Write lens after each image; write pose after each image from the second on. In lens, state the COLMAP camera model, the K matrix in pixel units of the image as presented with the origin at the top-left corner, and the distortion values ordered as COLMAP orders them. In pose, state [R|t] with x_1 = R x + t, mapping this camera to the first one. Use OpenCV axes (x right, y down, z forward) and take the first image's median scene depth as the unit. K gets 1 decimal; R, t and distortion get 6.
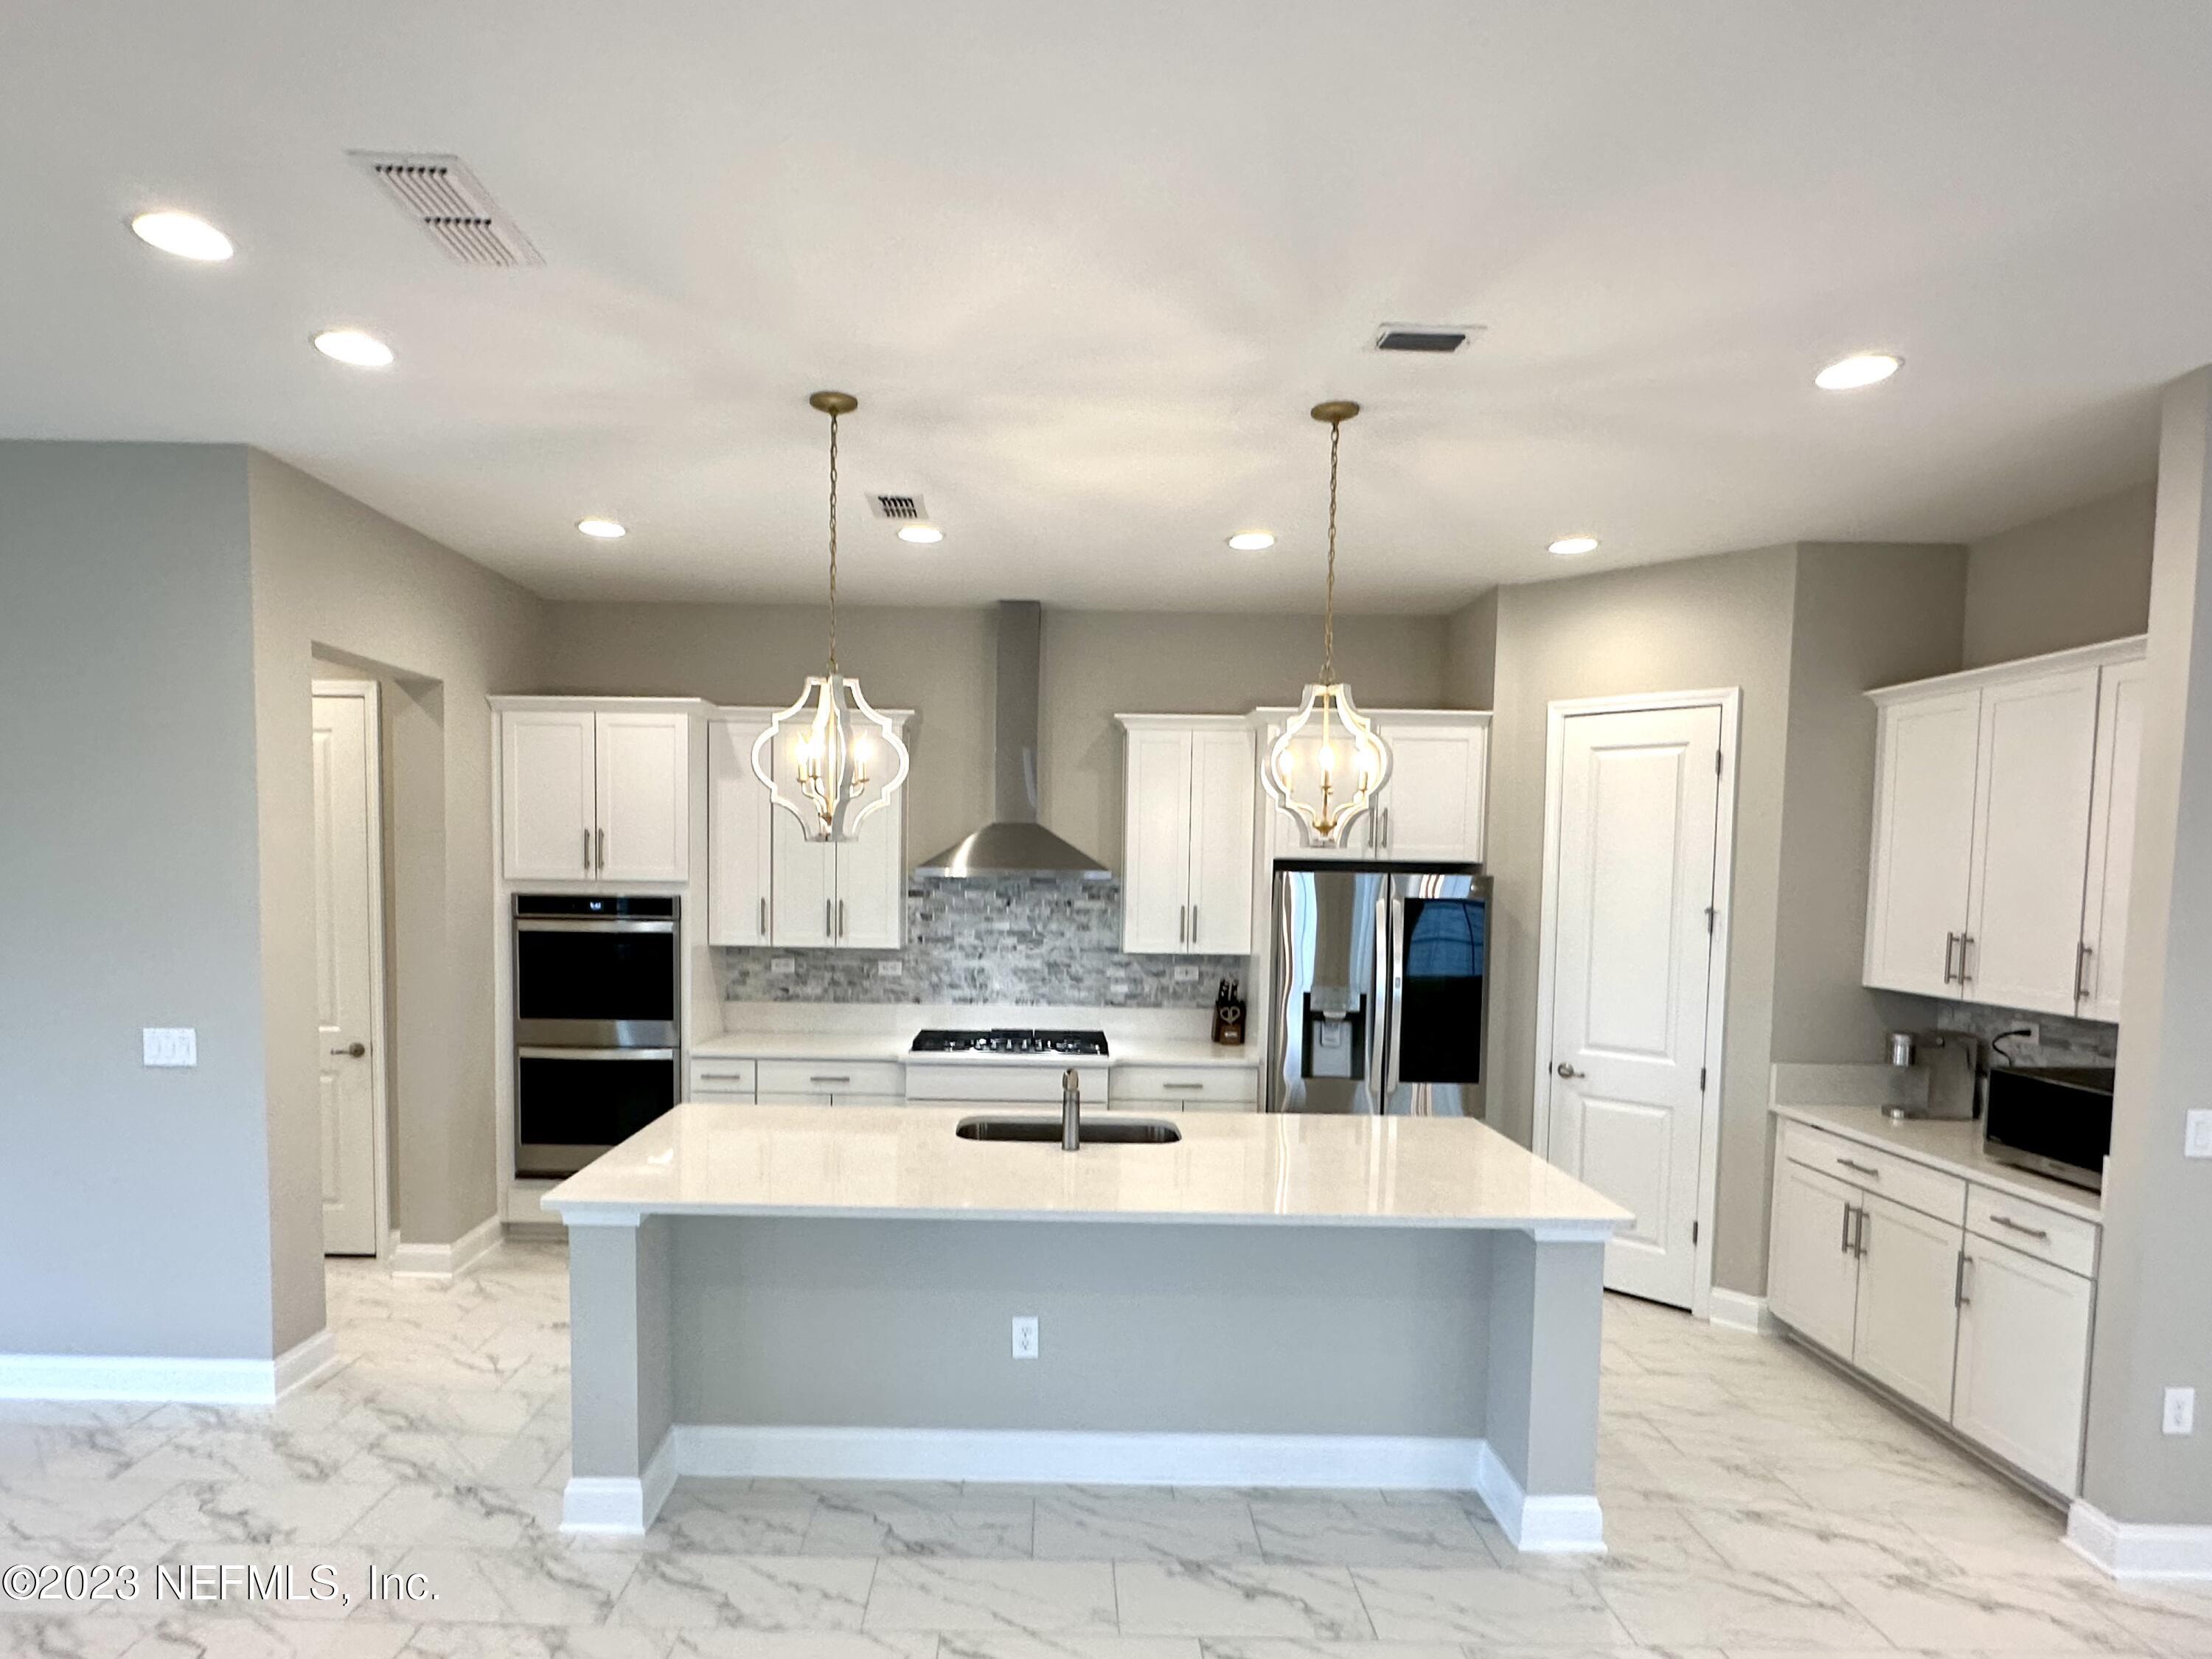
lens RADIAL K [[1191.8, 0, 1049.1], [0, 1191.8, 939.9], [0, 0, 1]] dist [-0.000370, 0.007129]
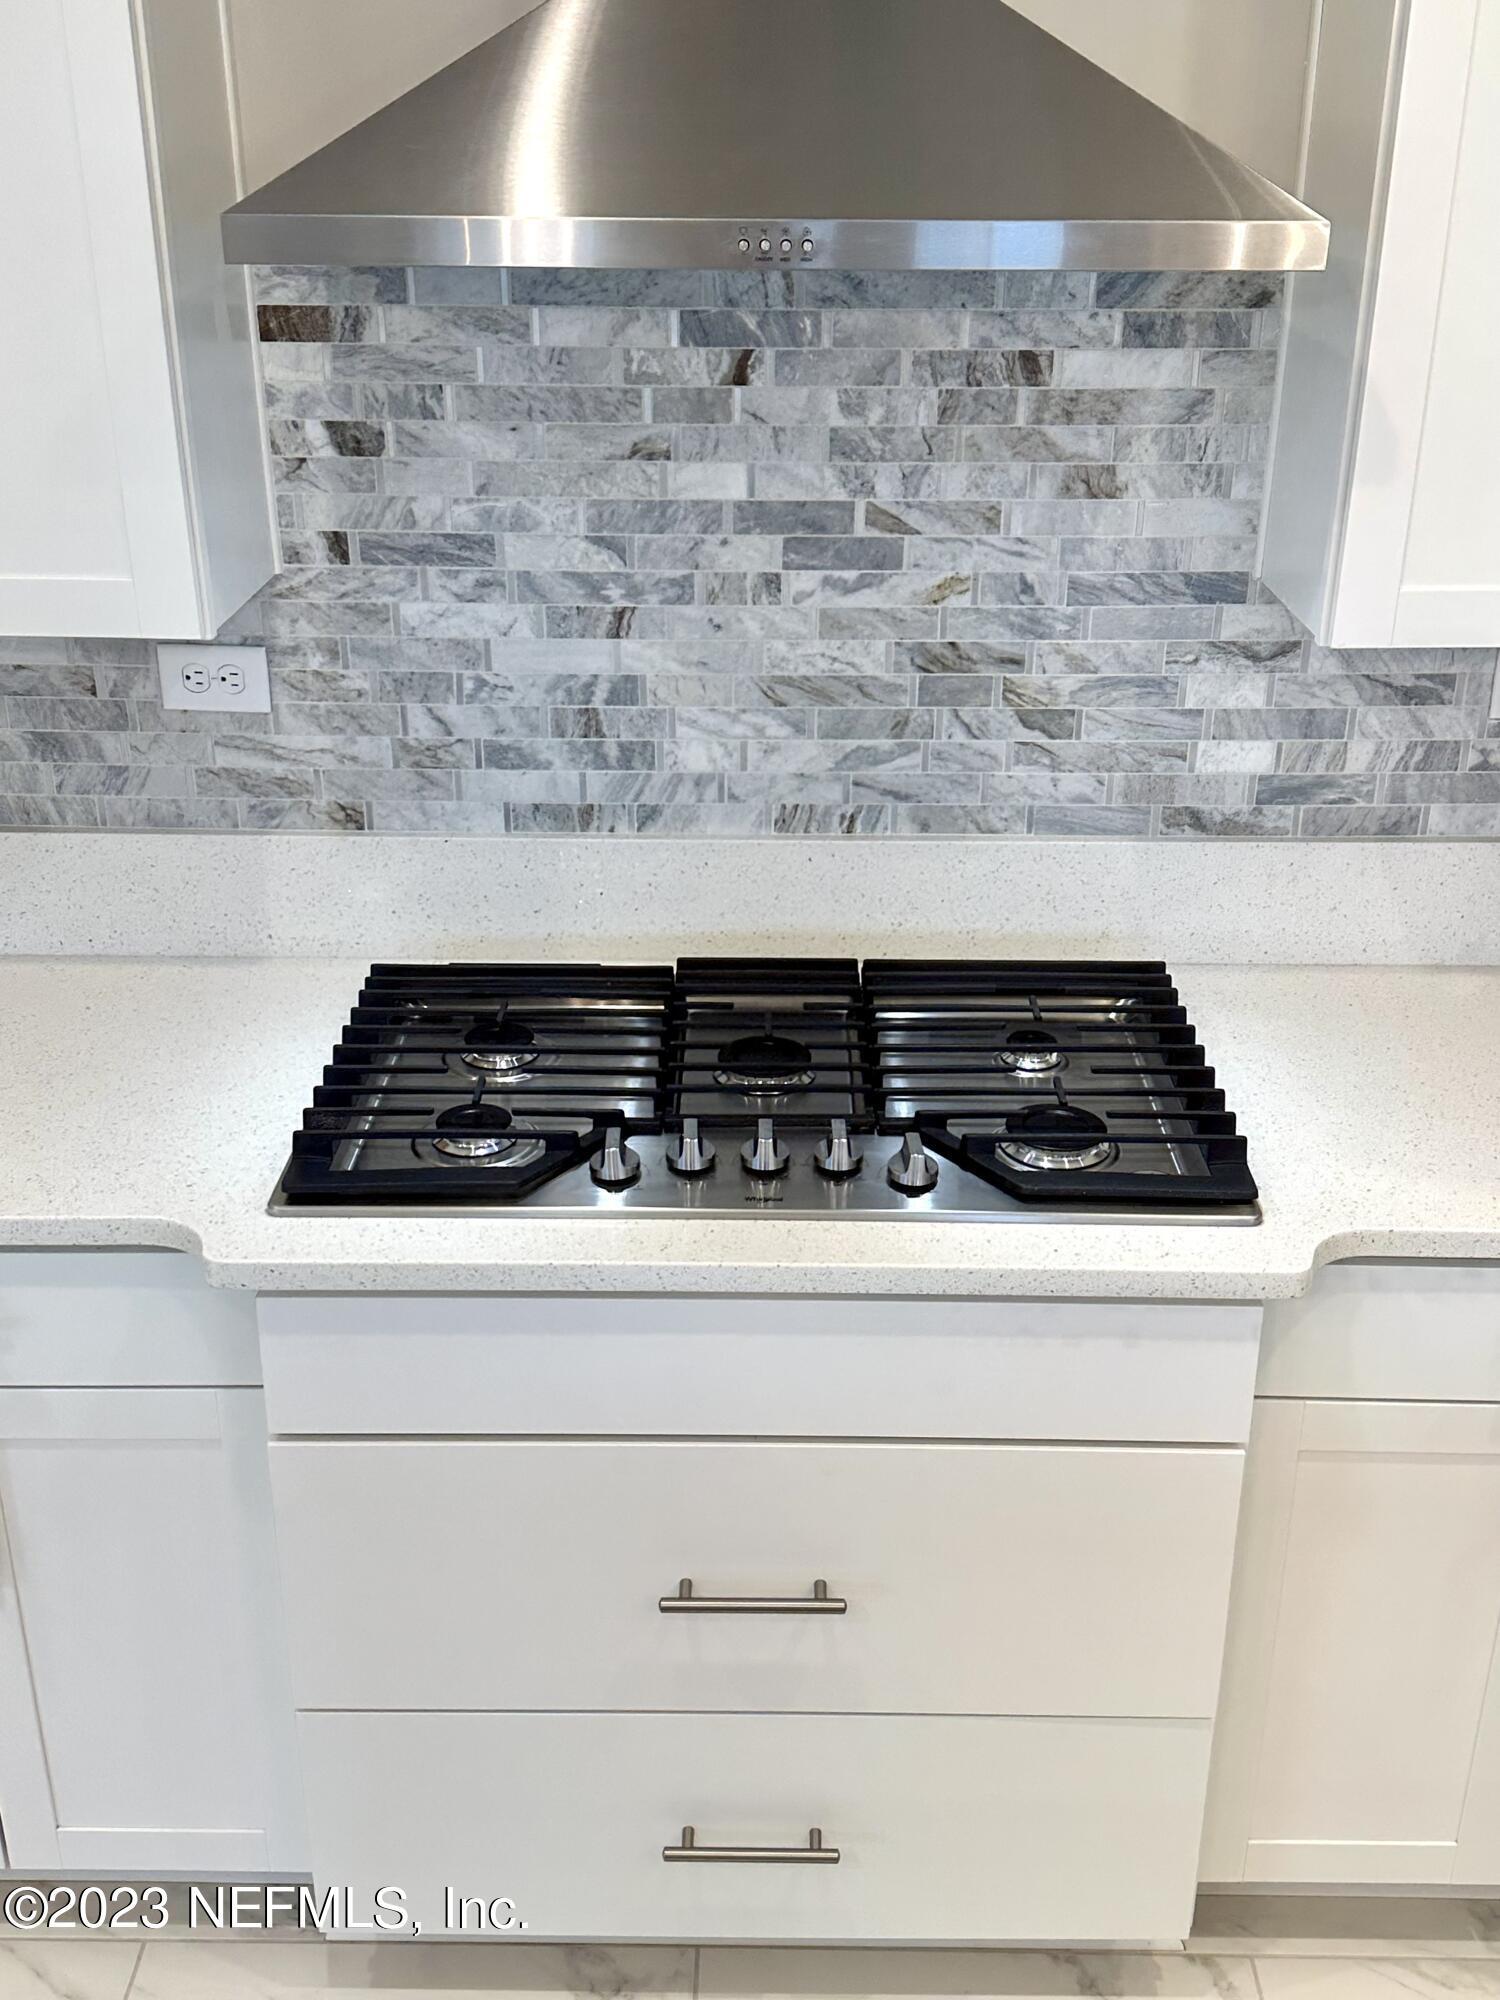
lens RADIAL K [[2061.1, 0, 749.6], [0, 2061.1, 1015.5], [0, 0, 1]] dist [0.116415, 0.000000]
pose [[0.999900, -0.009843, -0.010163, -0.033304], [0.012829, 0.933631, 0.358006, -0.062709], [0.005964, -0.358100, 0.933664, 0.686451]]
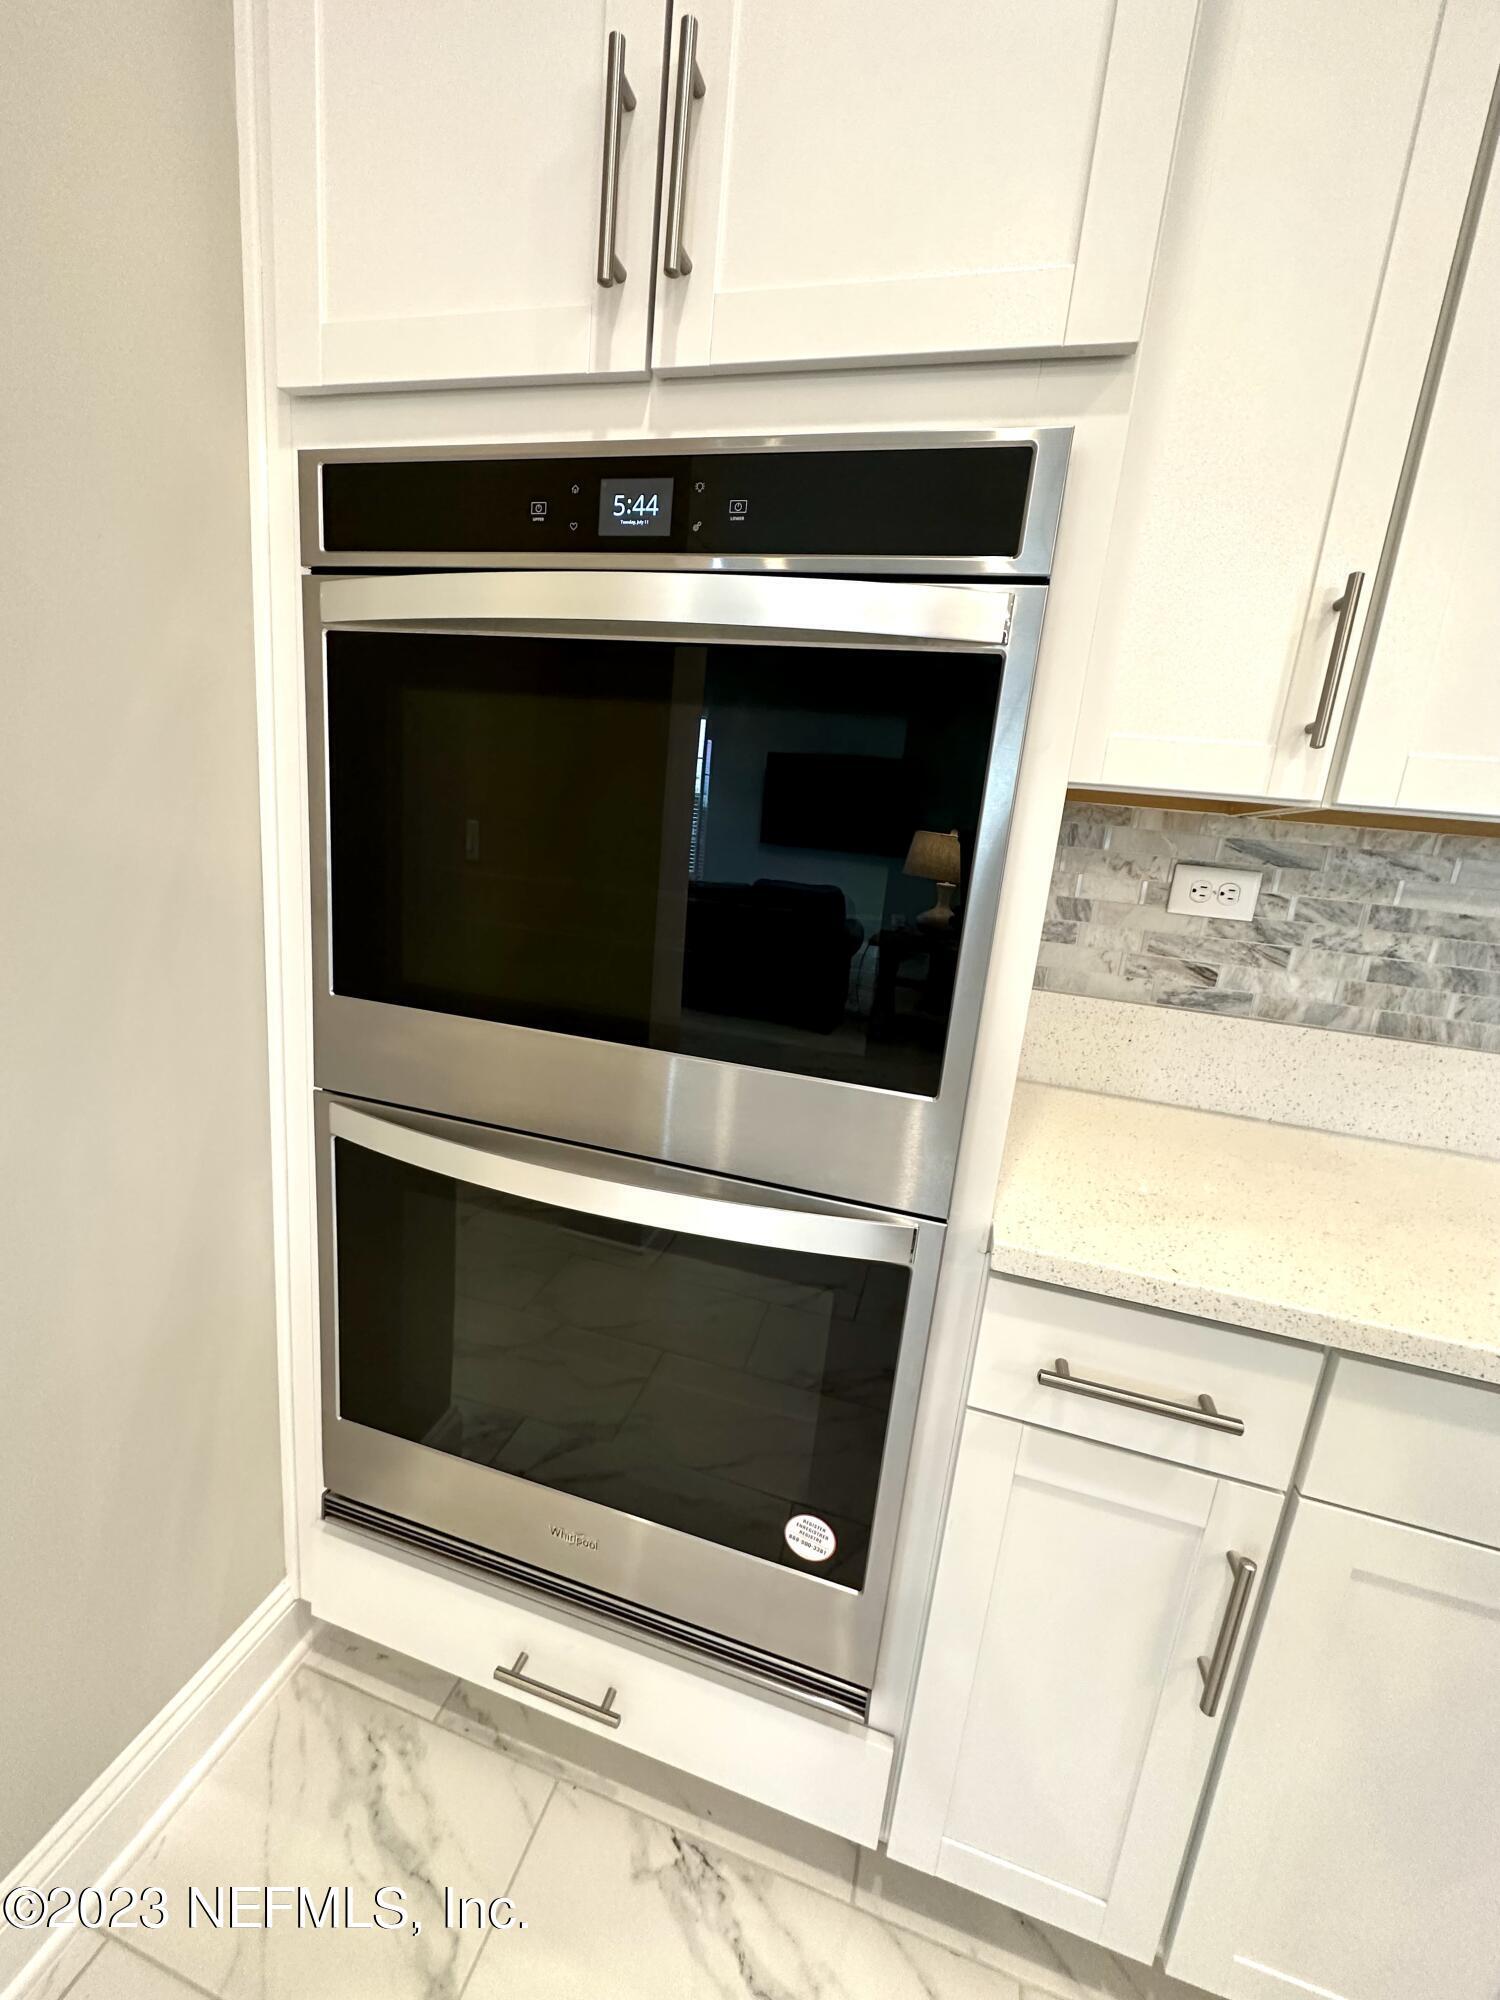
lens RADIAL K [[796.6, 0, 753.2], [0, 796.6, 1000.3], [0, 0, 1]] dist [-0.009625, -0.000627]
pose [[0.961557, 0.131160, -0.241259, -0.317658], [-0.097288, 0.984287, 0.147357, 0.033263], [0.256795, -0.118221, 0.959208, 0.866466]]
